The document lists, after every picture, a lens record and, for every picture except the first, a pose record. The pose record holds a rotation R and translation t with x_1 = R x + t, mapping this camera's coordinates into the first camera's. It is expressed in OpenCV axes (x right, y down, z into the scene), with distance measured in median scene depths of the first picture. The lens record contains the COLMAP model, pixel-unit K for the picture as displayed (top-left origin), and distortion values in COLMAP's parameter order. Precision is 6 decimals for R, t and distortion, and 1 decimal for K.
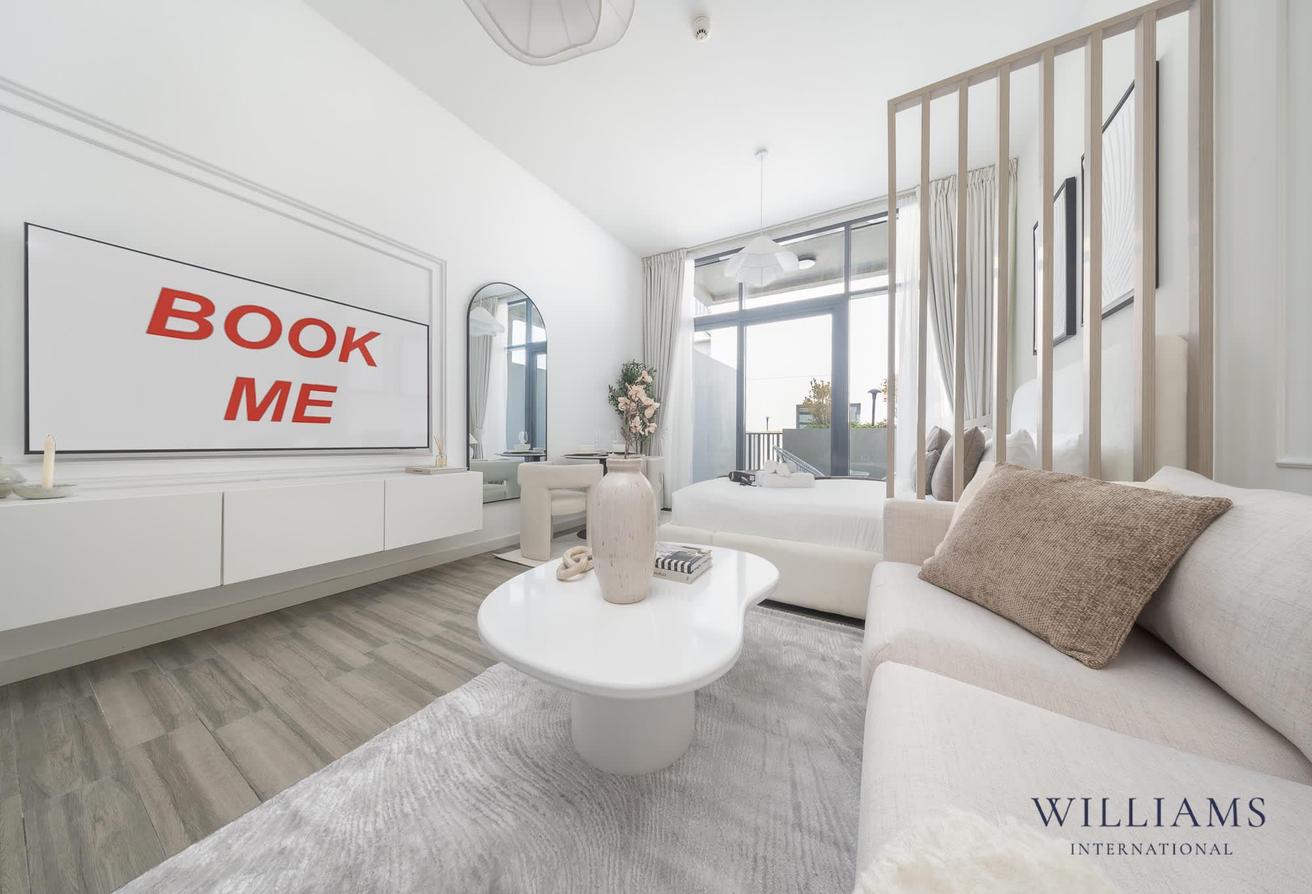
lens RADIAL K [[386.7, 0, 650.4], [0, 386.7, 440.5], [0, 0, 1]] dist [-0.000227, -0.000174]
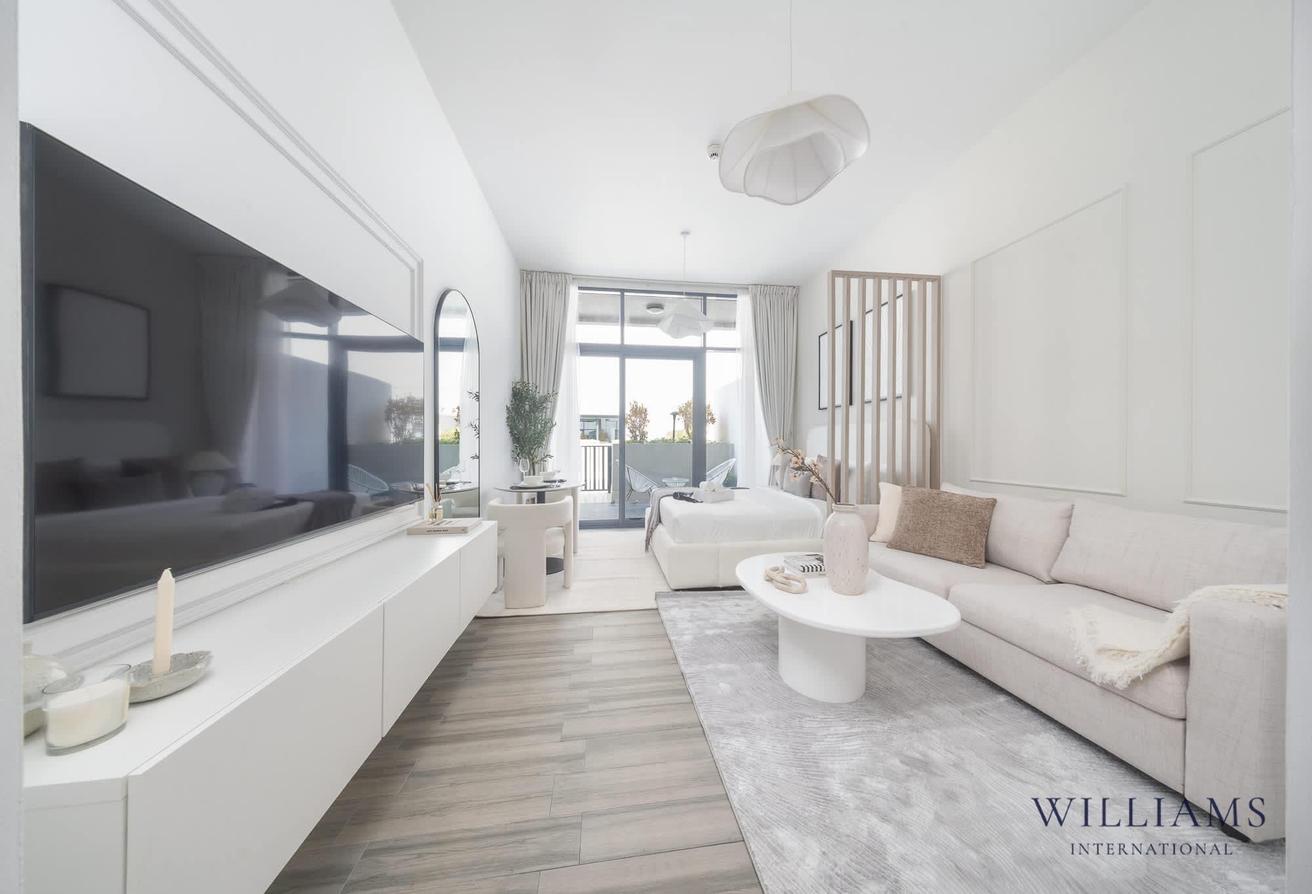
lens RADIAL K [[386.7, 0, 662.5], [0, 386.7, 444.4], [0, 0, 1]] dist [-0.000227, -0.000174]
pose [[0.791074, -0.013040, 0.611582, -0.915624], [0.013568, 0.999901, 0.003769, -0.121810], [-0.611570, 0.005316, 0.791172, 0.109971]]
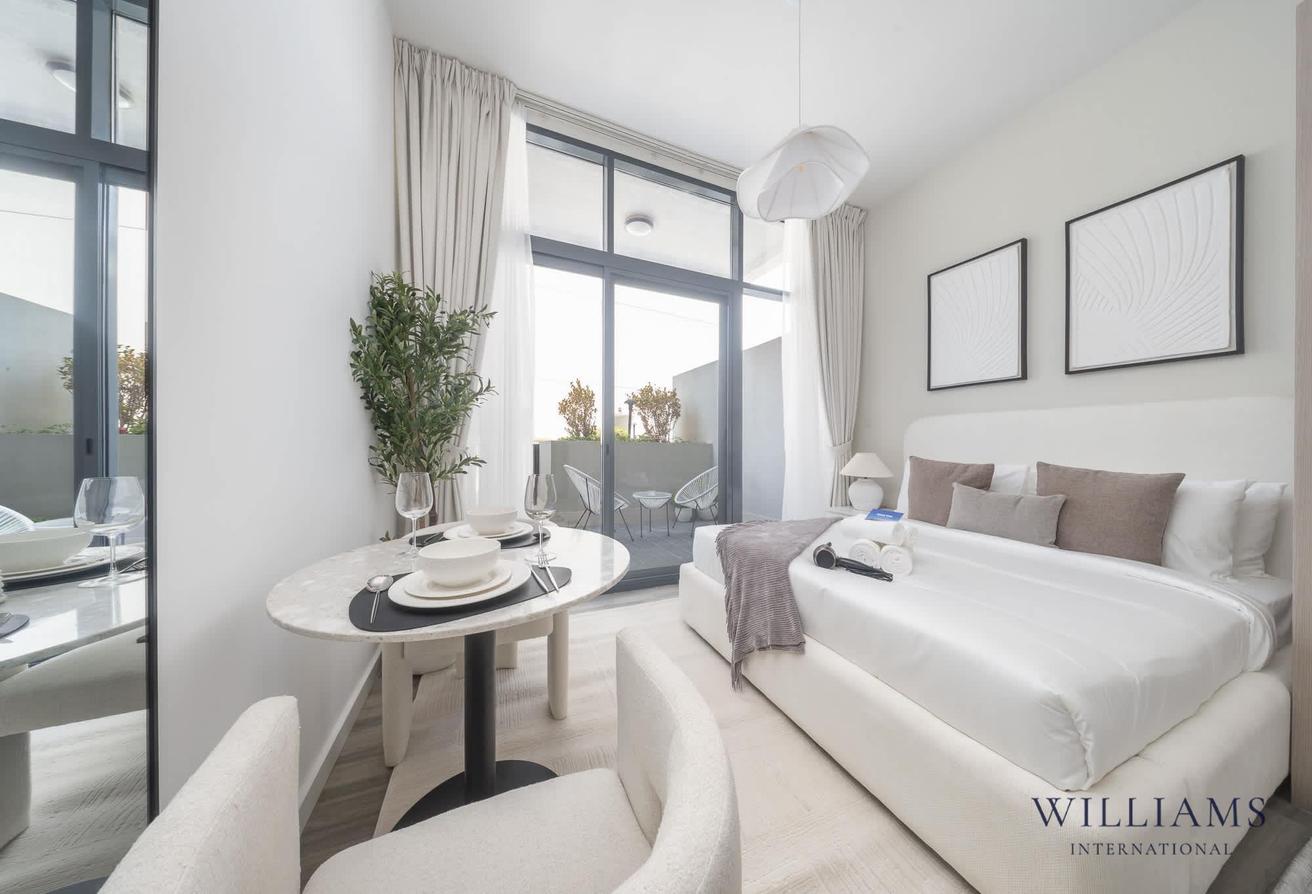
lens RADIAL K [[386.7, 0, 664.1], [0, 386.7, 454.9], [0, 0, 1]] dist [-0.000227, -0.000174]
pose [[0.601411, -0.019454, 0.798703, -0.519699], [-0.002144, 0.999661, 0.025963, -0.092120], [-0.798937, -0.017327, 0.601166, 1.407491]]
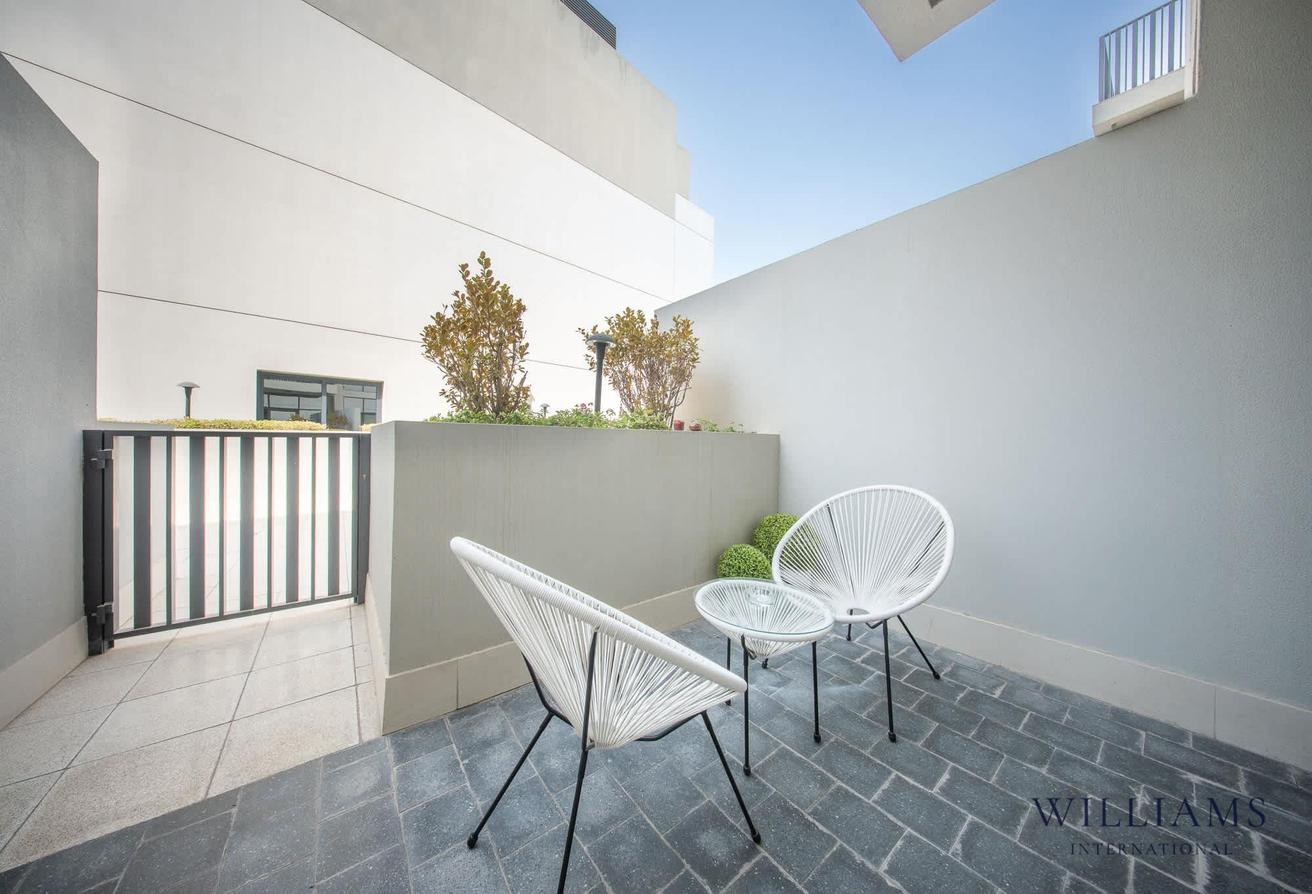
lens RADIAL K [[386.7, 0, 658.8], [0, 386.7, 442.4], [0, 0, 1]] dist [-0.000227, -0.000174]
pose [[0.364988, -0.013922, 0.930908, 0.630604], [-0.005533, 0.999838, 0.017122, -0.091862], [-0.930996, -0.011401, 0.364851, 2.871341]]
